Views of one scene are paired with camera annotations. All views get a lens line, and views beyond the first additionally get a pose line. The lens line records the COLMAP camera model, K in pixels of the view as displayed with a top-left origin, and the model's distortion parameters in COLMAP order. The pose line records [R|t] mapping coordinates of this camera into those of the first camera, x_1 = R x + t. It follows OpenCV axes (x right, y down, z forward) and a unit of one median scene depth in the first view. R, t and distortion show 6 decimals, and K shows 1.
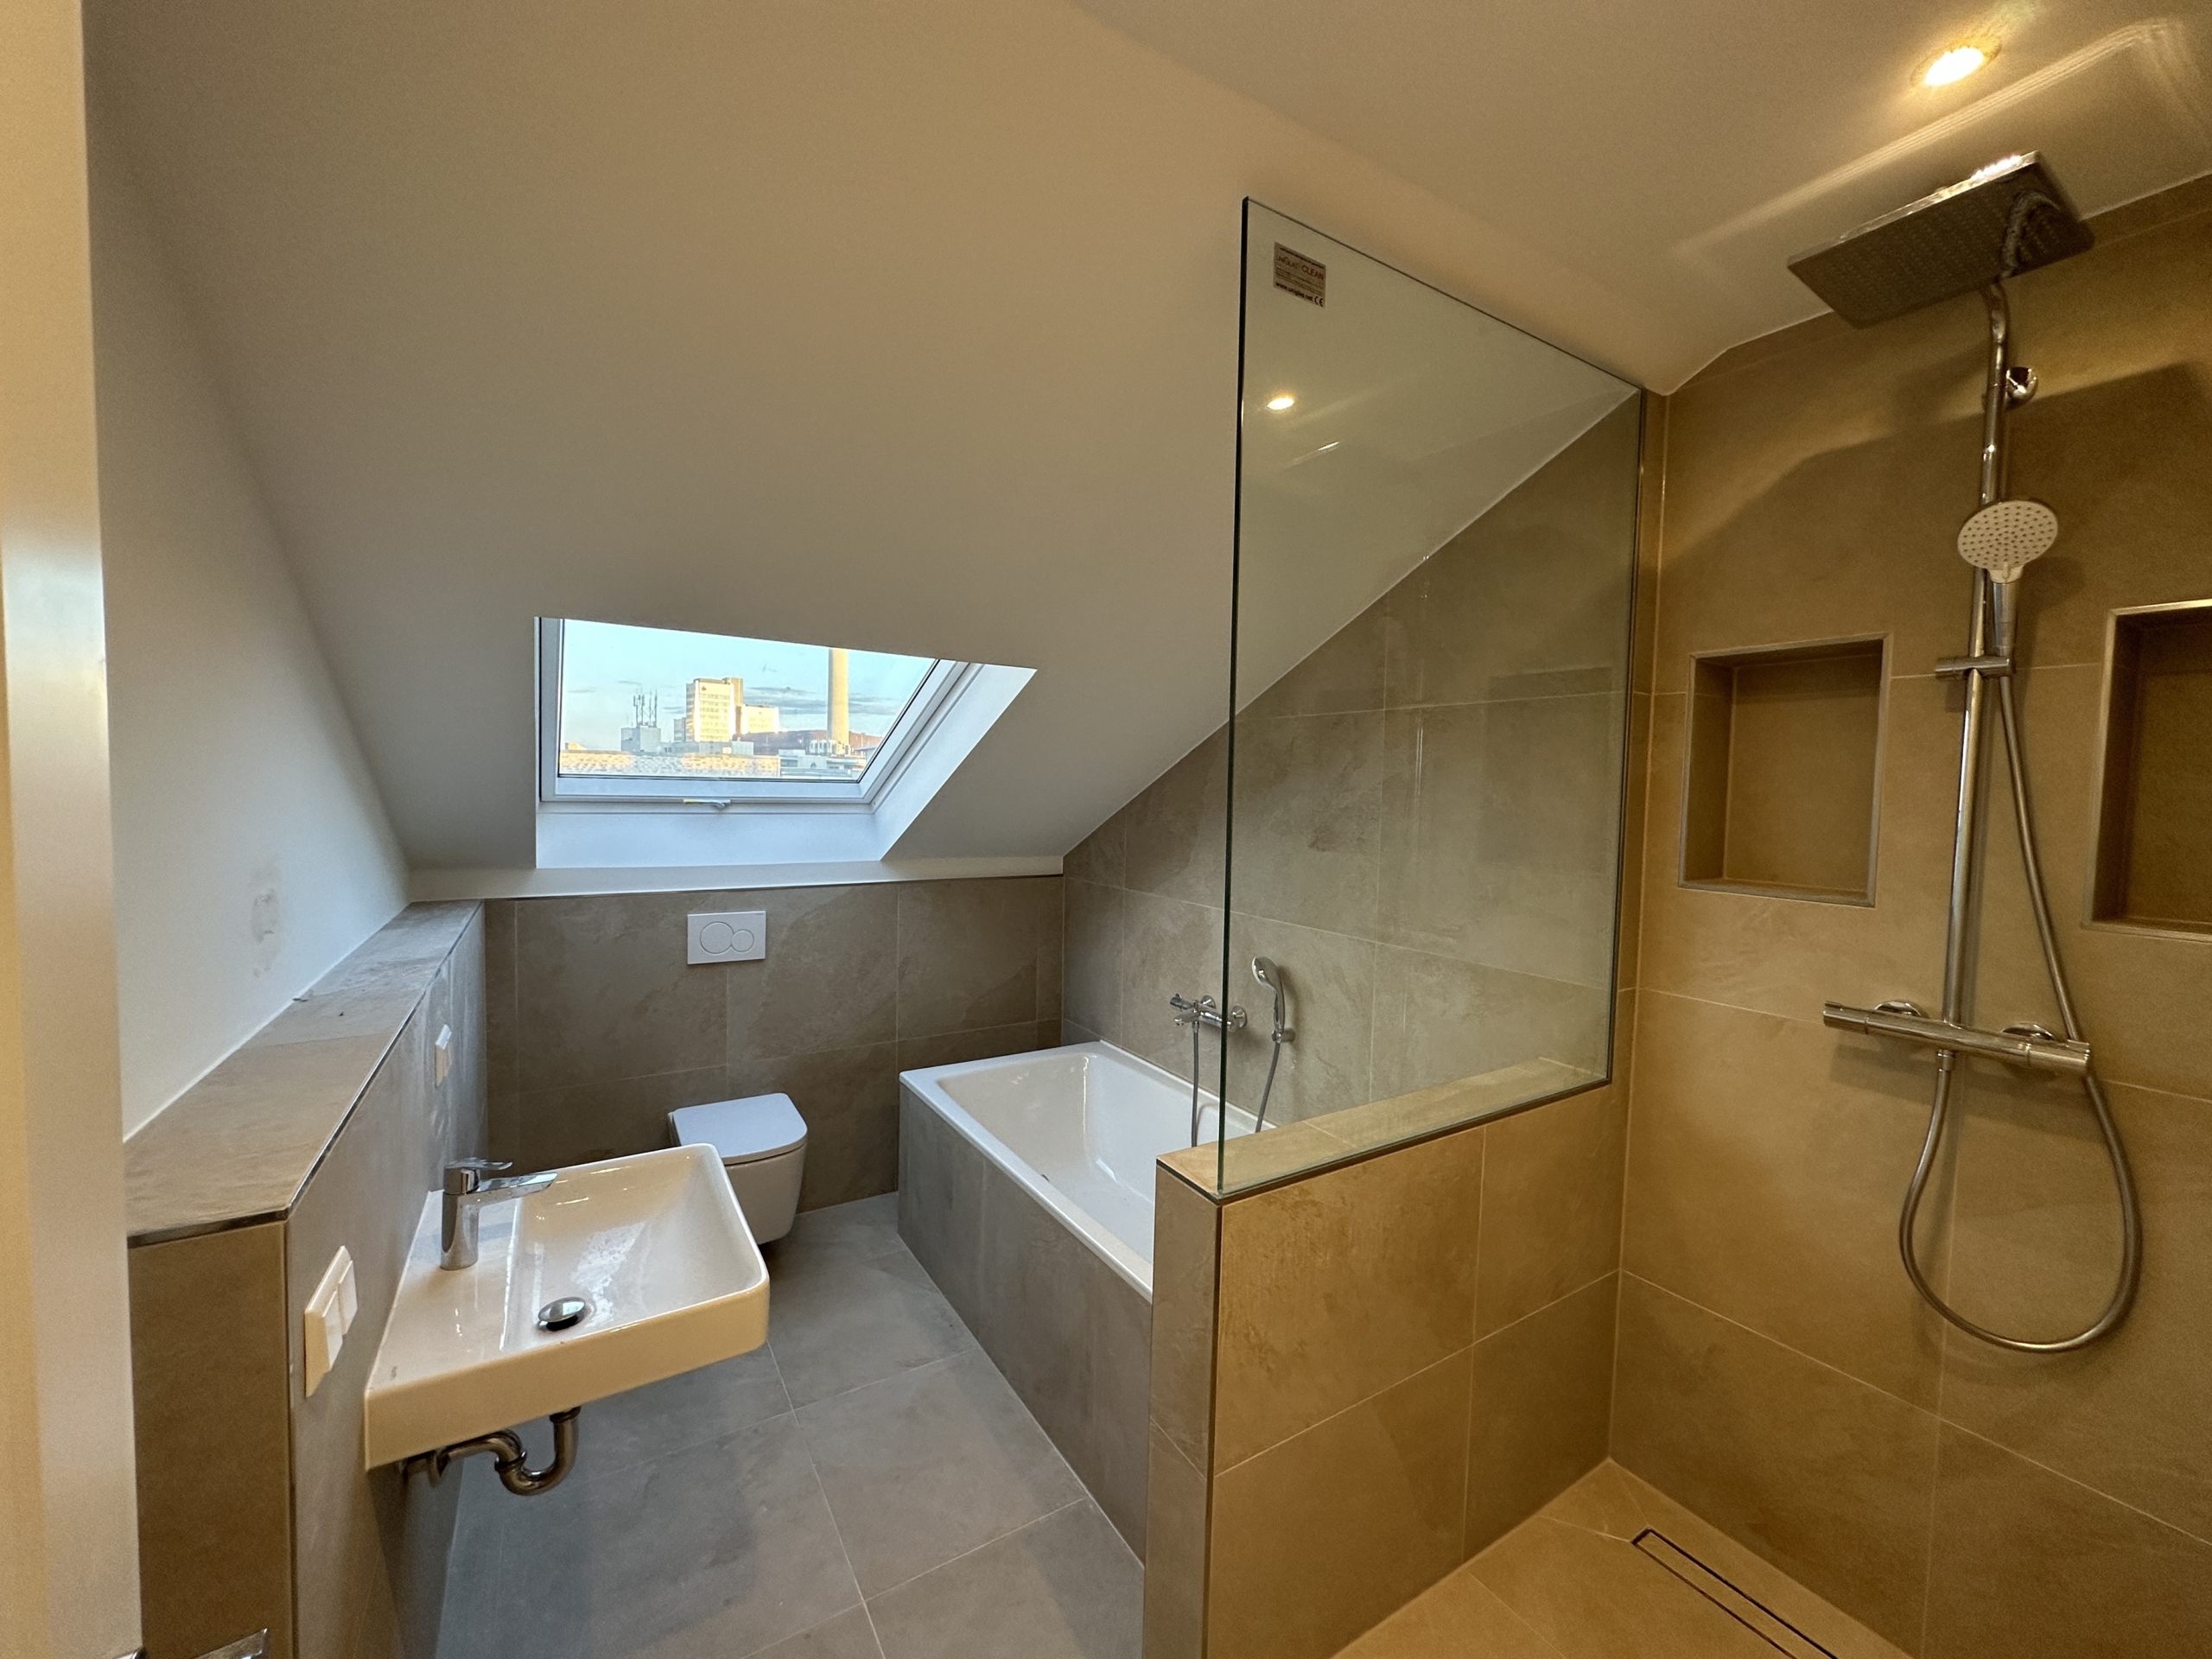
lens RADIAL K [[882.5, 0, 1109.2], [0, 882.5, 827.1], [0, 0, 1]] dist [-0.004373, 0.001508]
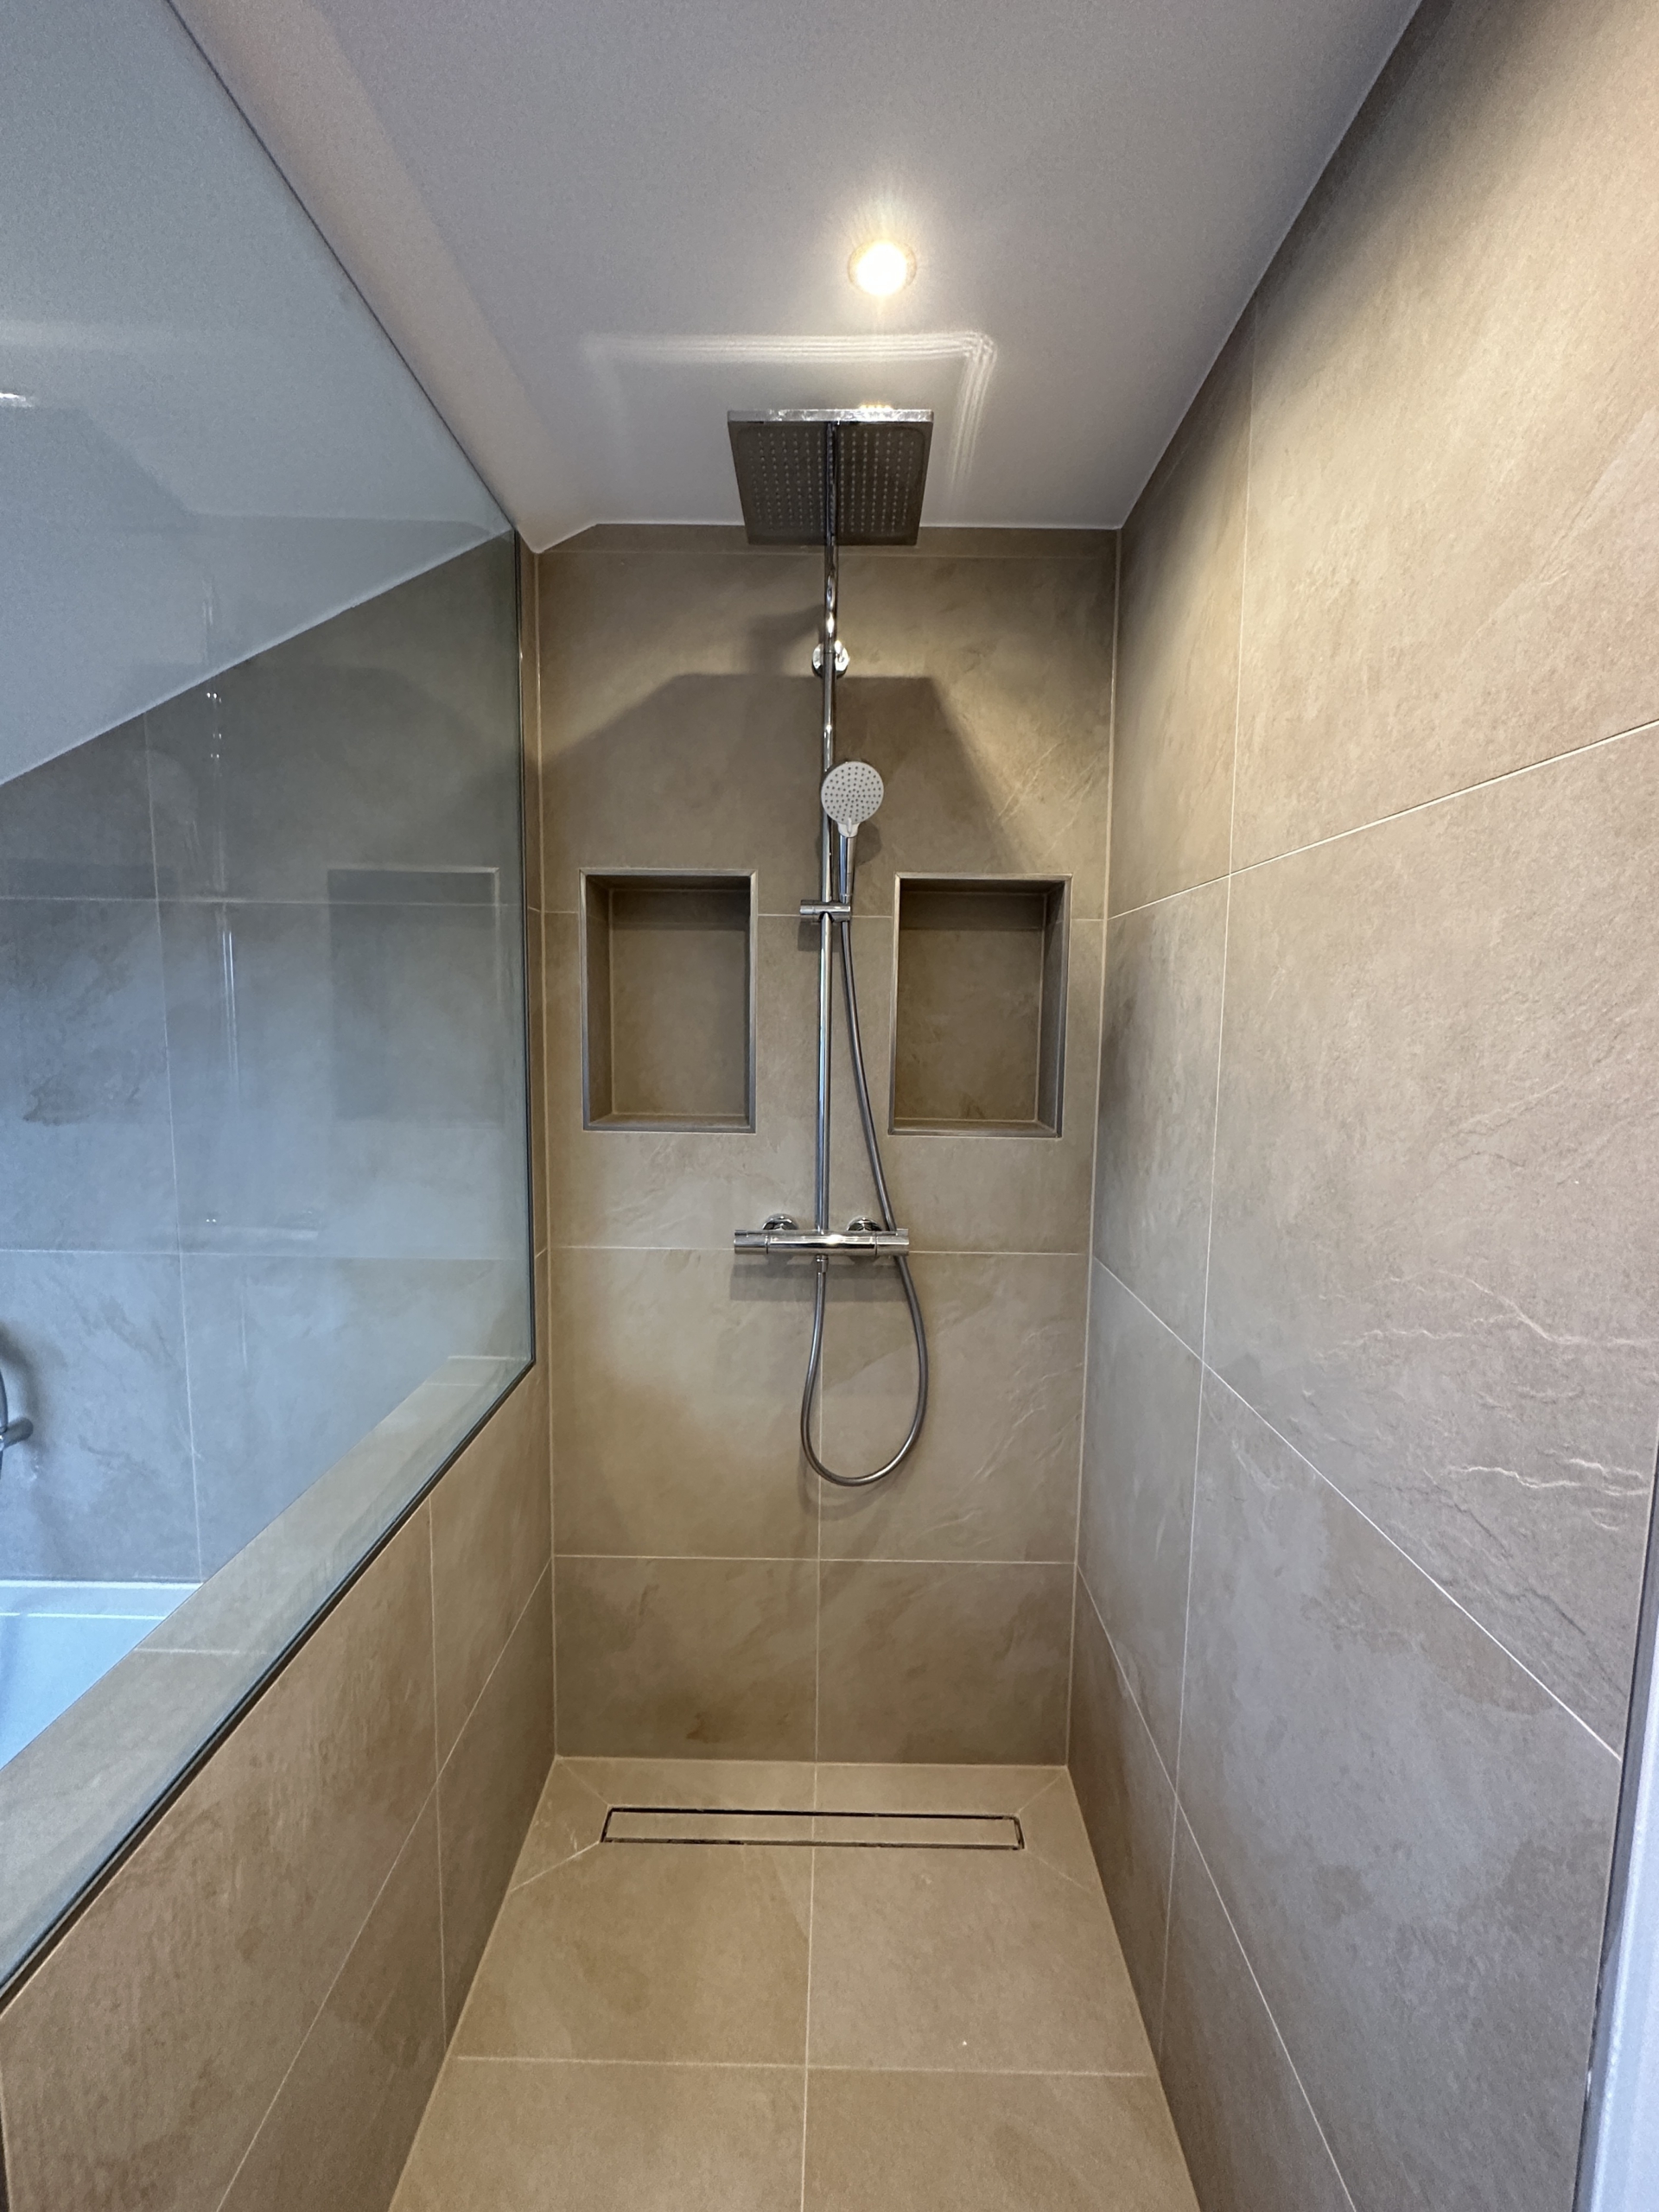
lens RADIAL K [[882.5, 0, 828.0], [0, 882.5, 1105.6], [0, 0, 1]] dist [-0.004373, 0.001508]
pose [[0.532747, -0.102247, 0.840075, 0.018404], [0.039014, 0.994586, 0.096312, -0.029973], [-0.845375, -0.018535, 0.533852, 0.267865]]
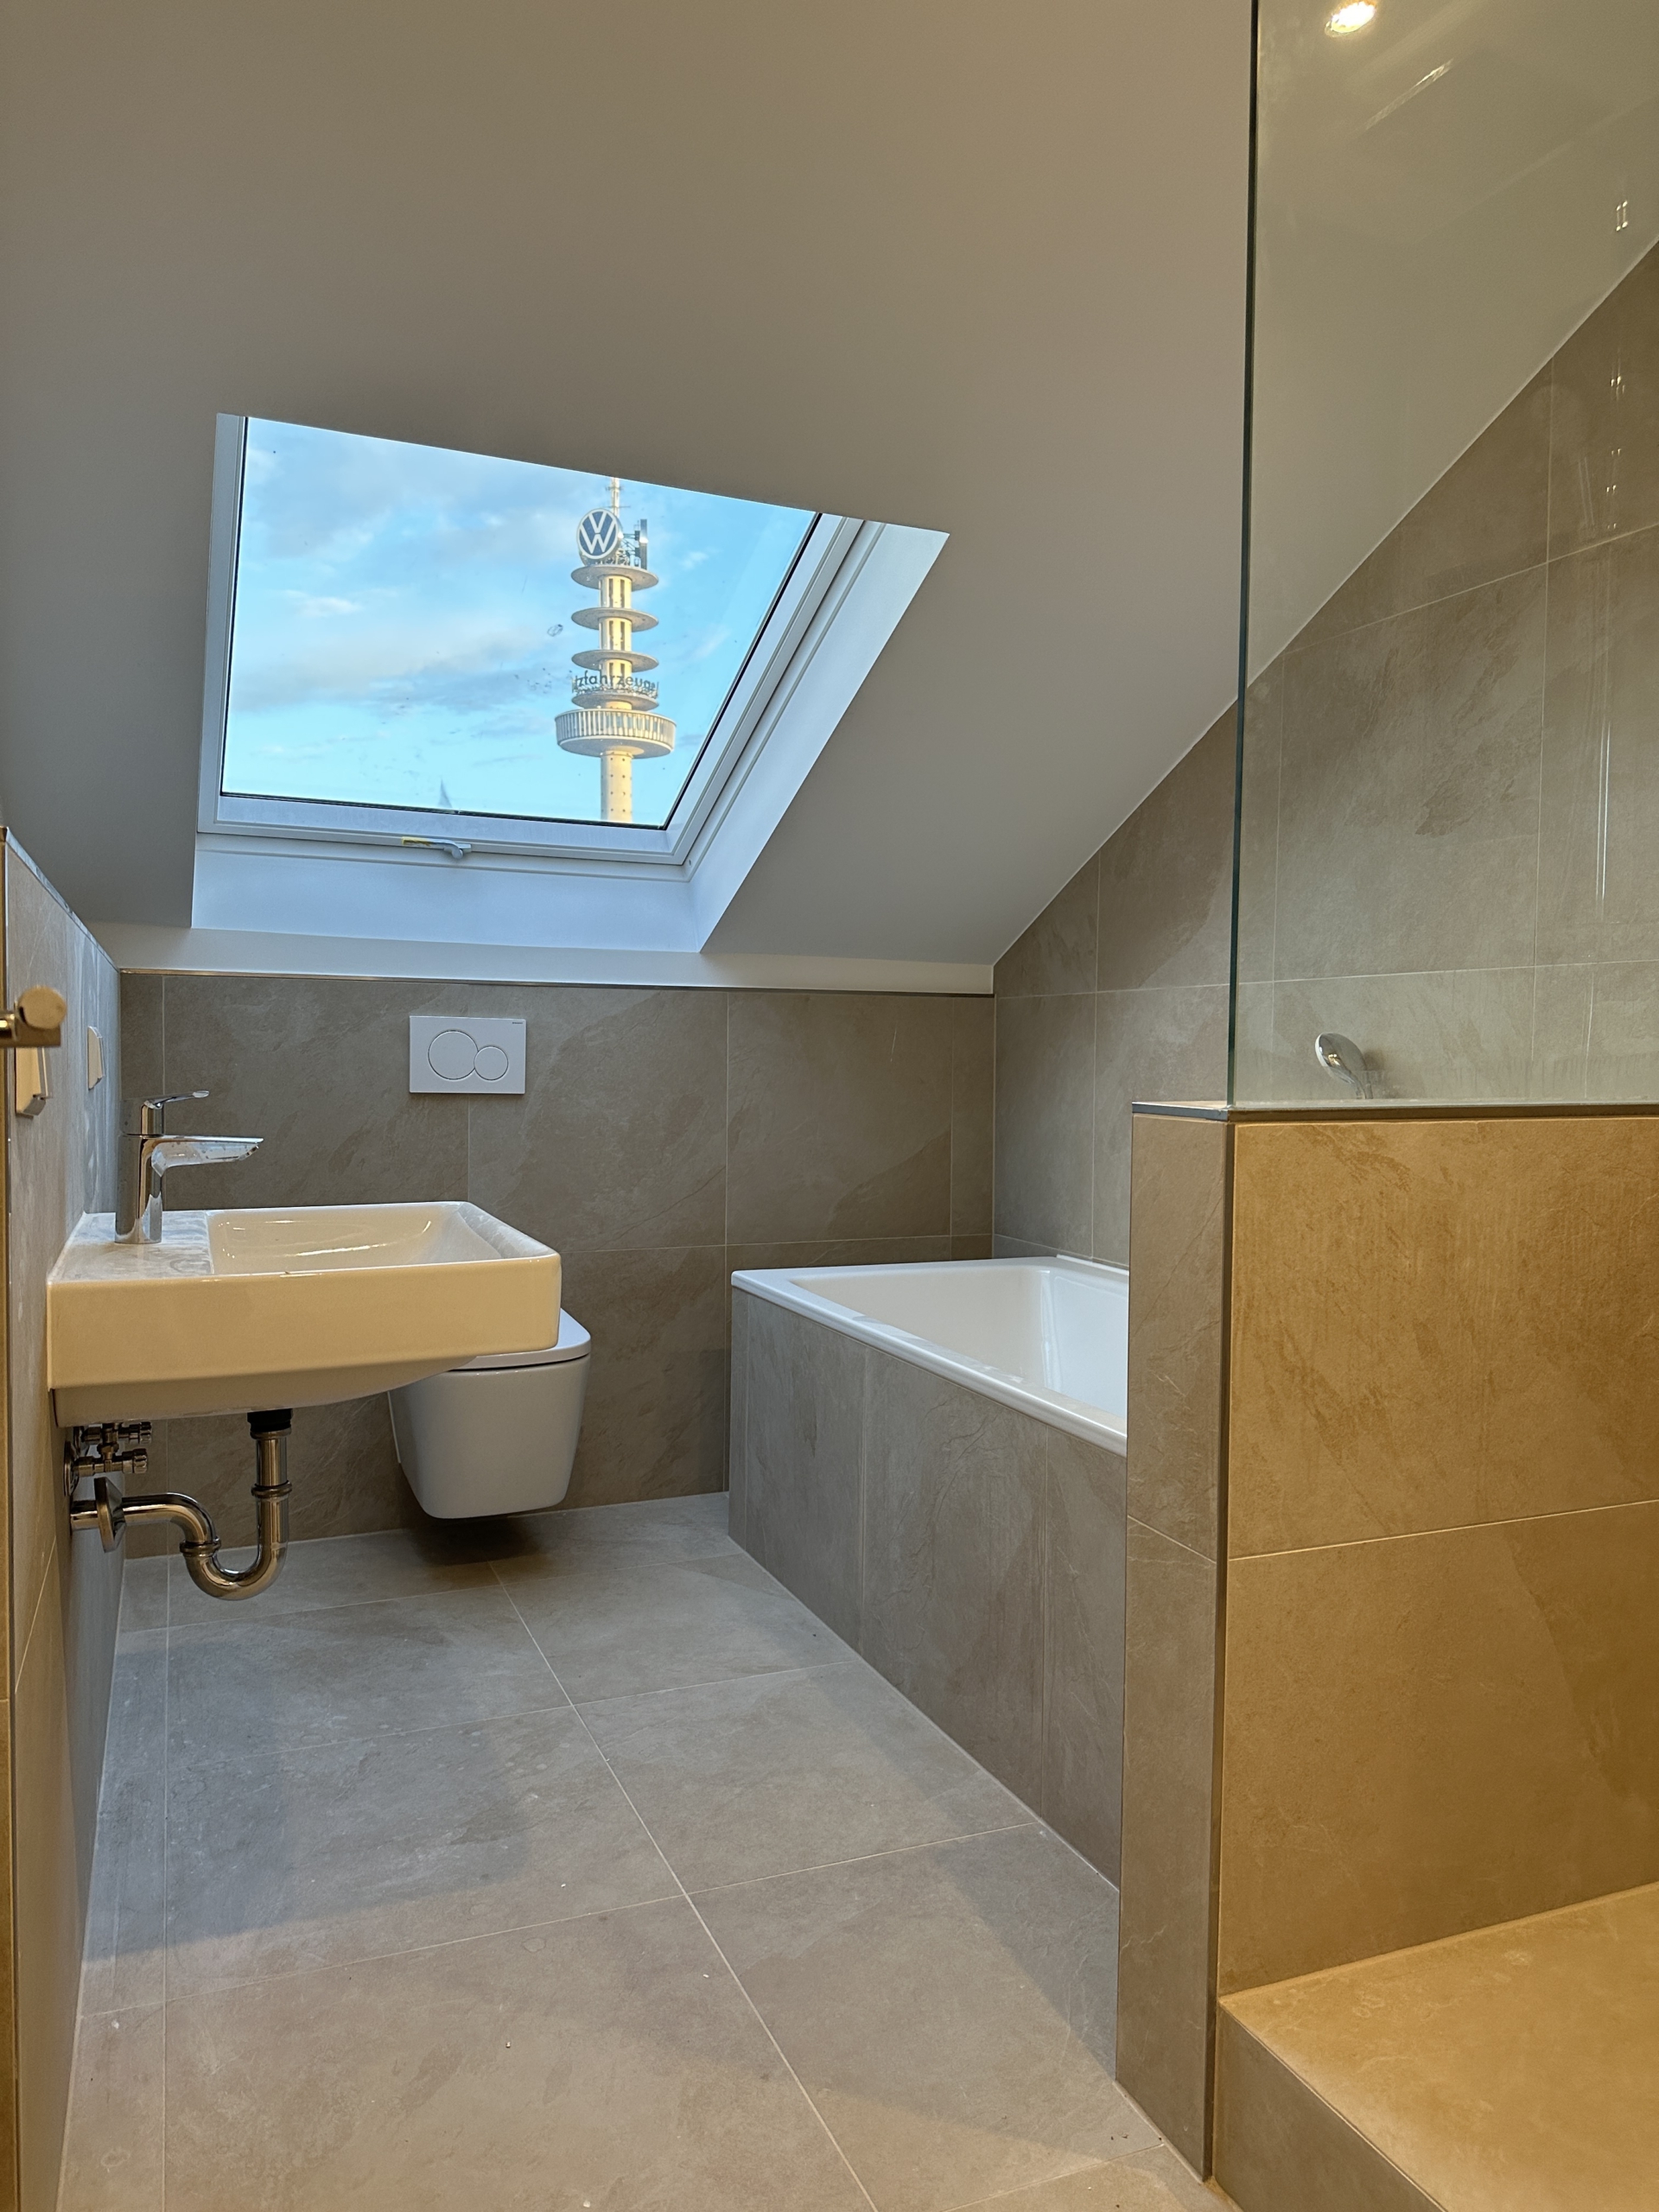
lens RADIAL K [[1546.9, 0, 818.3], [0, 1546.9, 1117.4], [0, 0, 1]] dist [0.056116, -0.036912]
pose [[0.985710, -0.006244, -0.168334, 0.011967], [0.004319, 0.999921, -0.011799, 0.274722], [0.168395, 0.010904, 0.985659, -0.103973]]
